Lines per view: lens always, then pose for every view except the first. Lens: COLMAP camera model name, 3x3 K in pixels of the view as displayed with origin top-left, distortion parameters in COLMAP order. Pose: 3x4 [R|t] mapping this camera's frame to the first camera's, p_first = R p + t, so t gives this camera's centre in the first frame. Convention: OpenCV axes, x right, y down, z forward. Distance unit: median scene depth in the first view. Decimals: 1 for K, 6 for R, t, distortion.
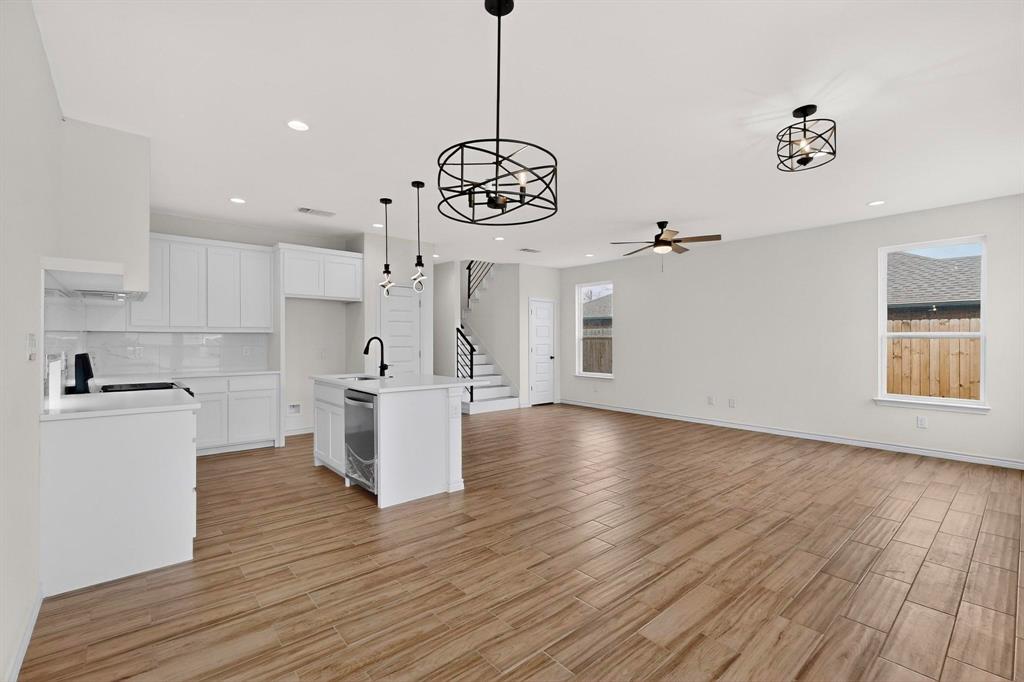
lens RADIAL K [[447.0, 0, 510.4], [0, 447.0, 339.3], [0, 0, 1]] dist [0.003795, 0.000095]
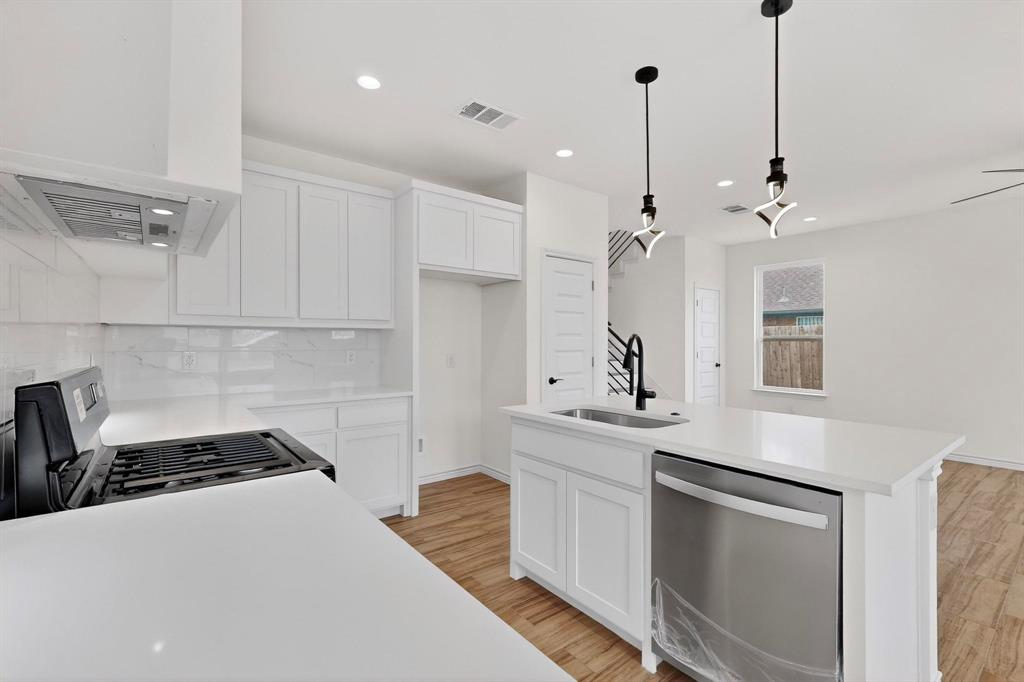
lens RADIAL K [[447.0, 0, 511.8], [0, 447.0, 340.6], [0, 0, 1]] dist [0.003795, 0.000095]
pose [[0.998827, 0.003977, -0.048263, -0.234367], [-0.003929, 0.999992, 0.001091, 0.000912], [0.048267, -0.000900, 0.998834, 0.268257]]
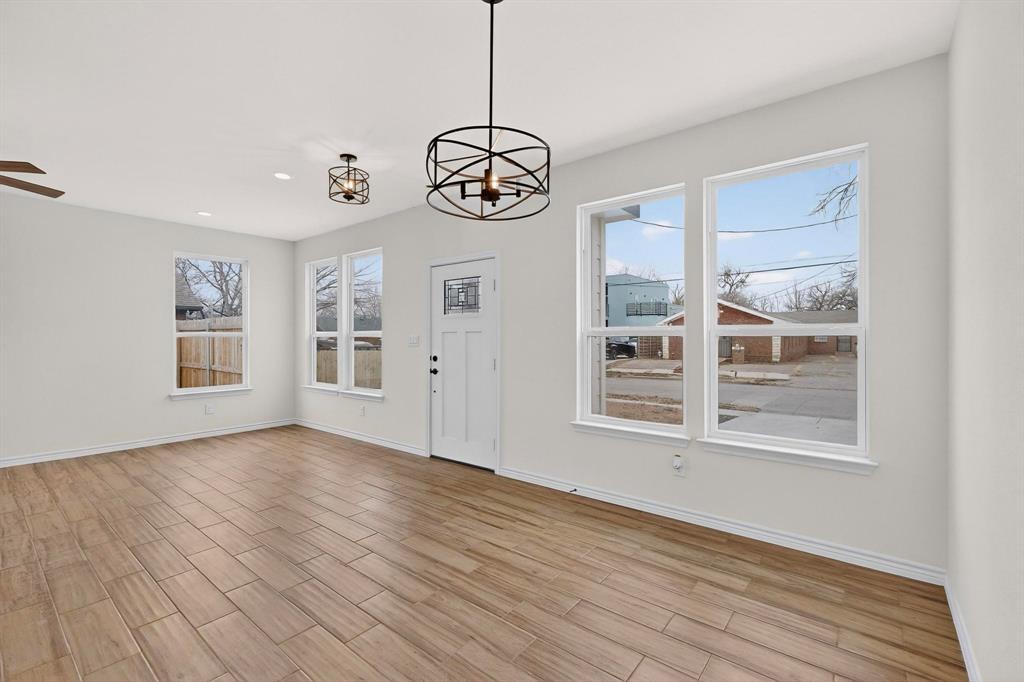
lens RADIAL K [[447.0, 0, 511.2], [0, 447.0, 341.3], [0, 0, 1]] dist [0.003795, 0.000095]
pose [[-0.169982, -0.008095, 0.985414, -0.765353], [0.000659, 0.999965, 0.008328, -0.000371], [-0.985447, 0.002065, -0.169971, 0.873818]]
